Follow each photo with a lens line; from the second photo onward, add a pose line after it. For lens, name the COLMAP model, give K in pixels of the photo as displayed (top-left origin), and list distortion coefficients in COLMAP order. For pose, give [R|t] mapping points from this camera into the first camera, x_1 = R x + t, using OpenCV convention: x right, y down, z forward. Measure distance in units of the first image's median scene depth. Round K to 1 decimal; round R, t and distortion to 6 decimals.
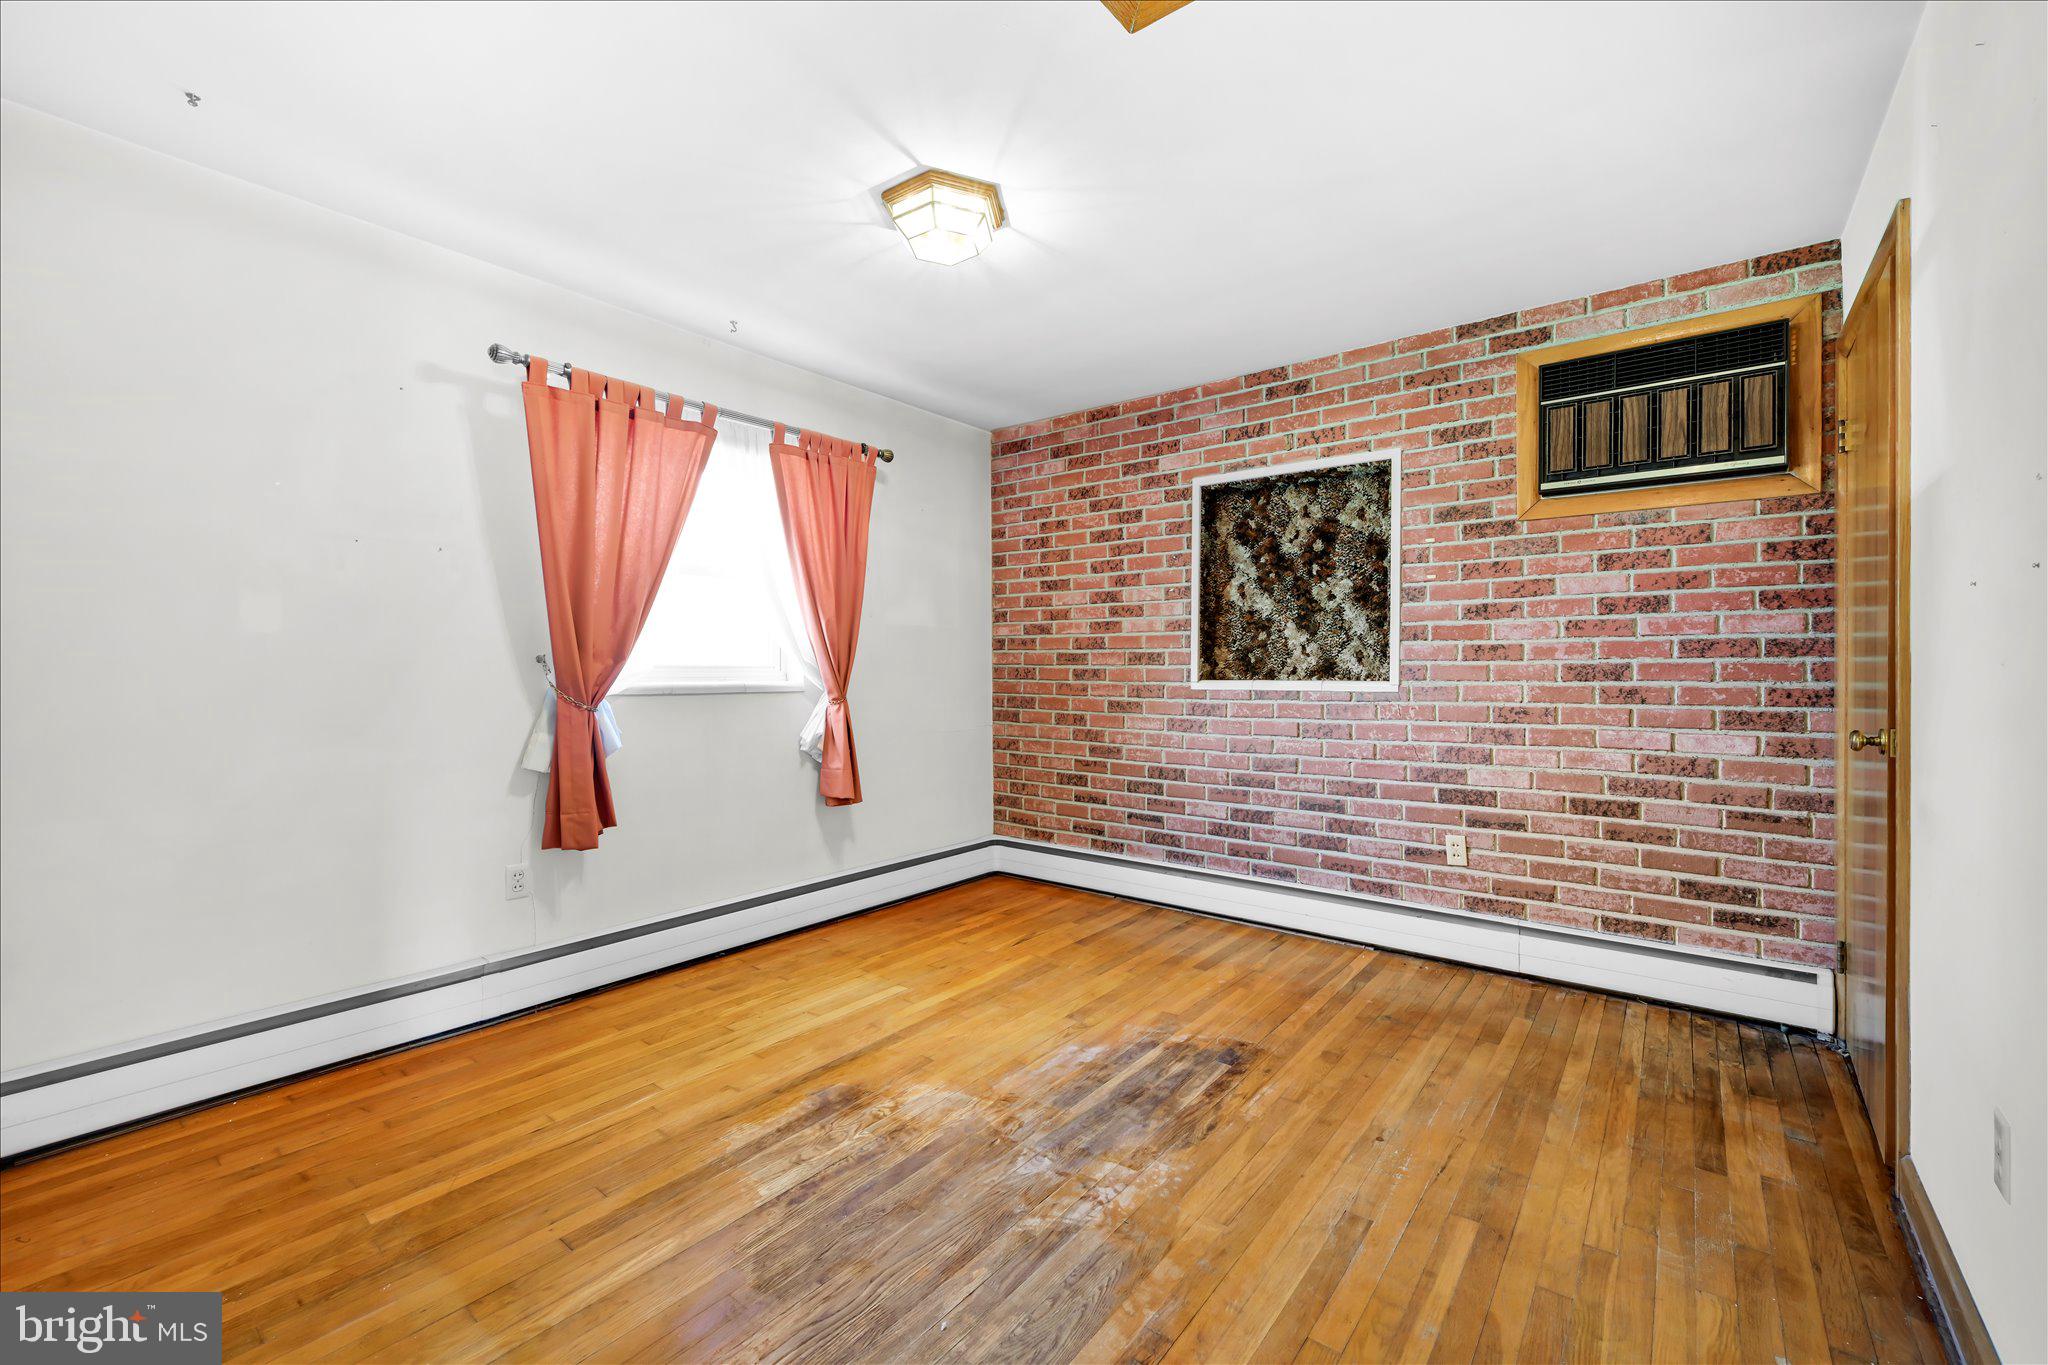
lens RADIAL K [[837.6, 0, 1024.0], [0, 837.6, 675.6], [0, 0, 1]] dist [0.000236, 0.000034]
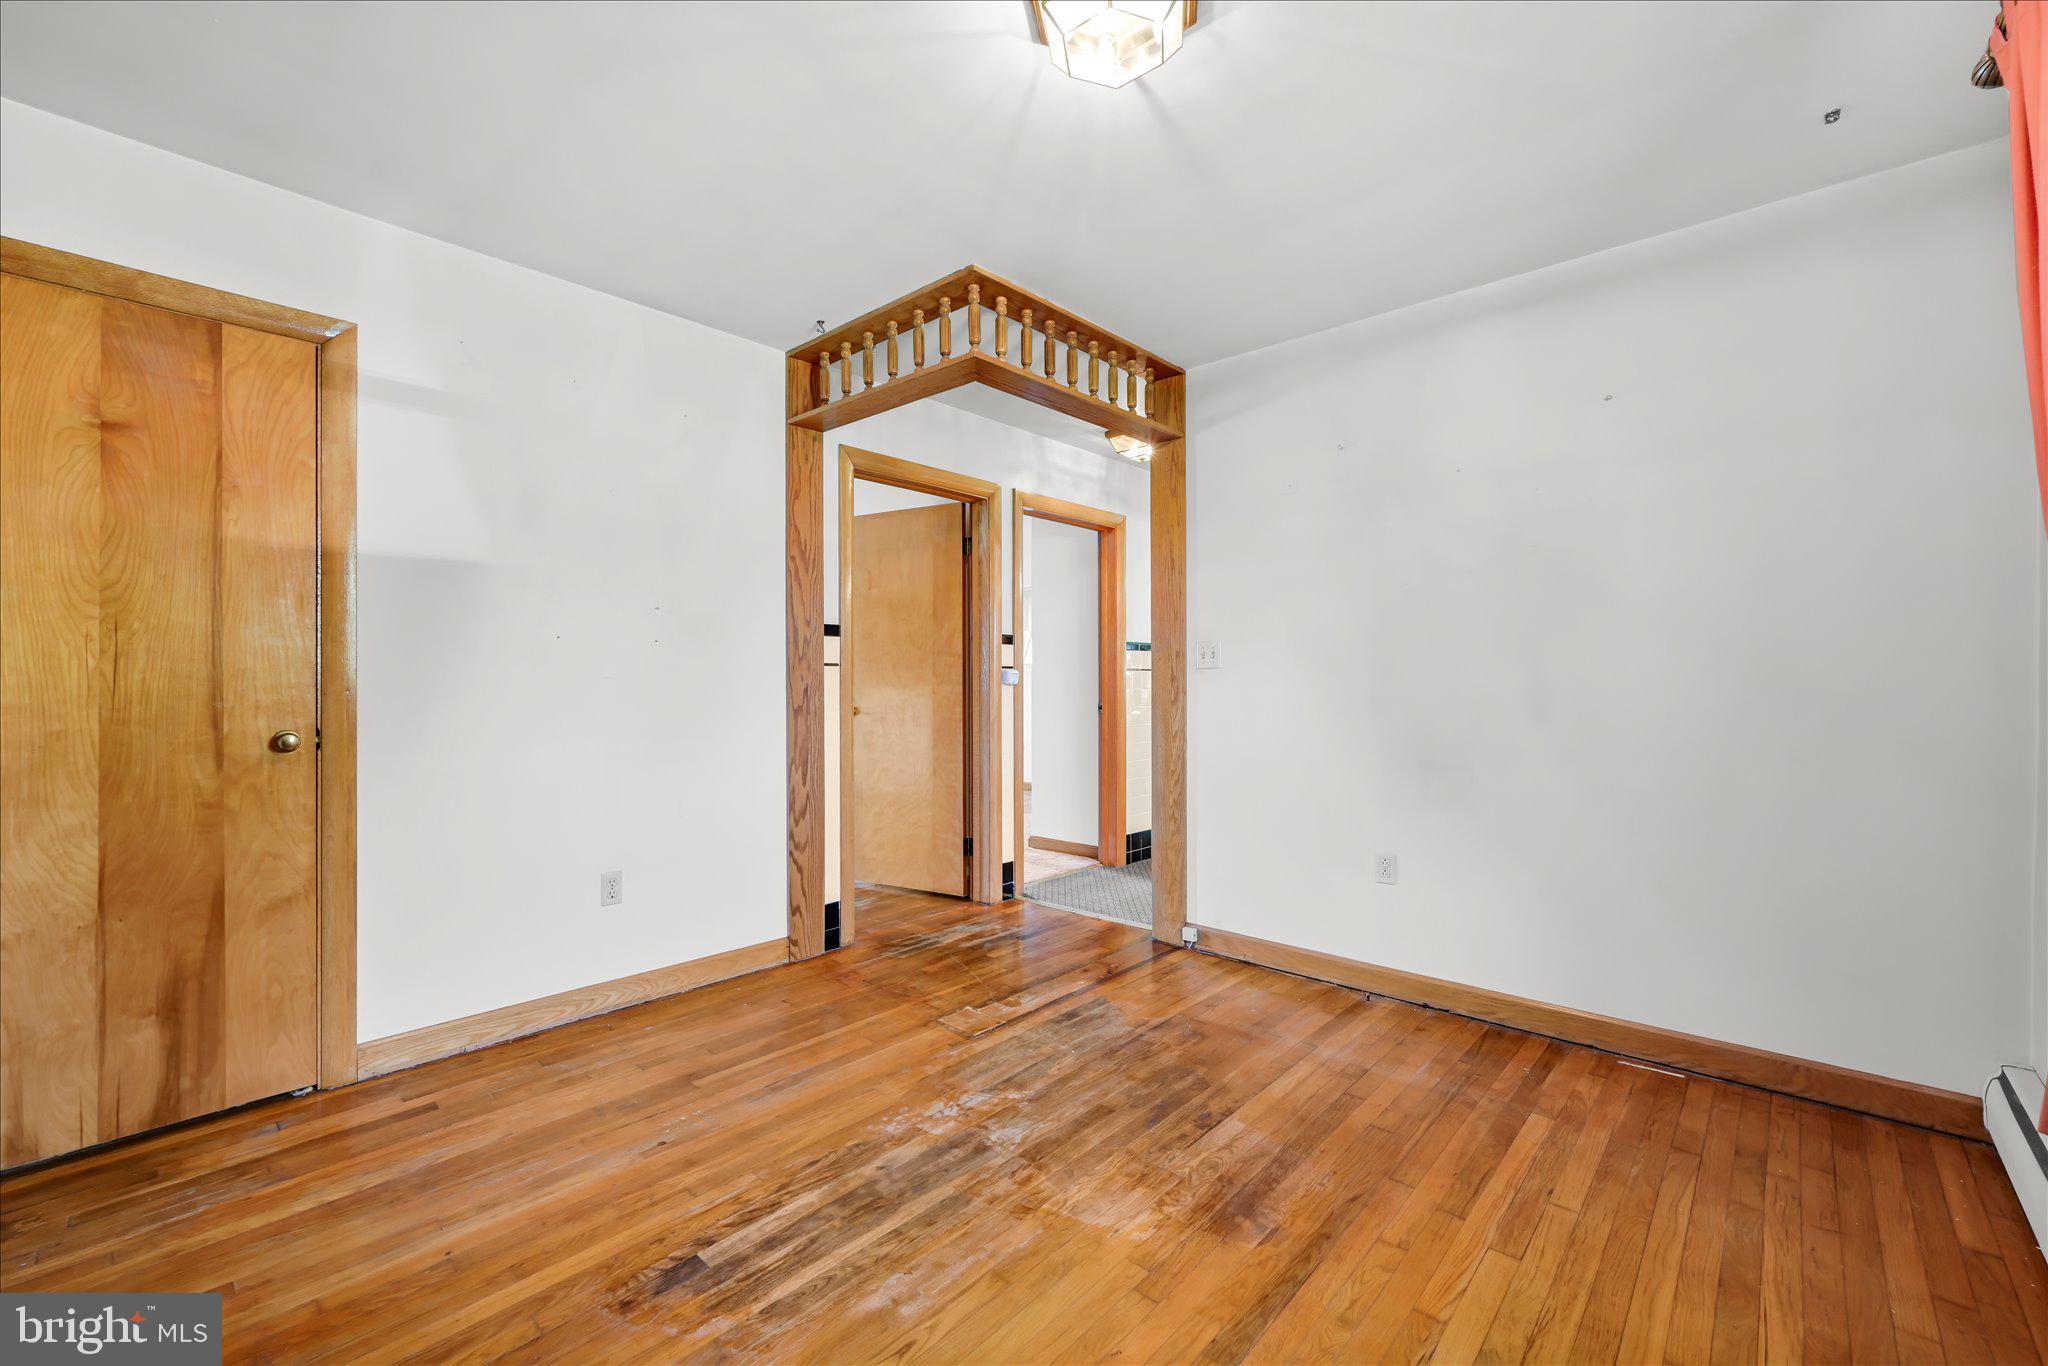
lens RADIAL K [[837.6, 0, 1024.9], [0, 837.6, 676.2], [0, 0, 1]] dist [0.000236, 0.000034]
pose [[-0.997617, 0.001924, 0.068971, -0.082568], [0.002333, 0.999980, 0.005857, -0.015966], [-0.068958, 0.006004, -0.997601, 1.941562]]
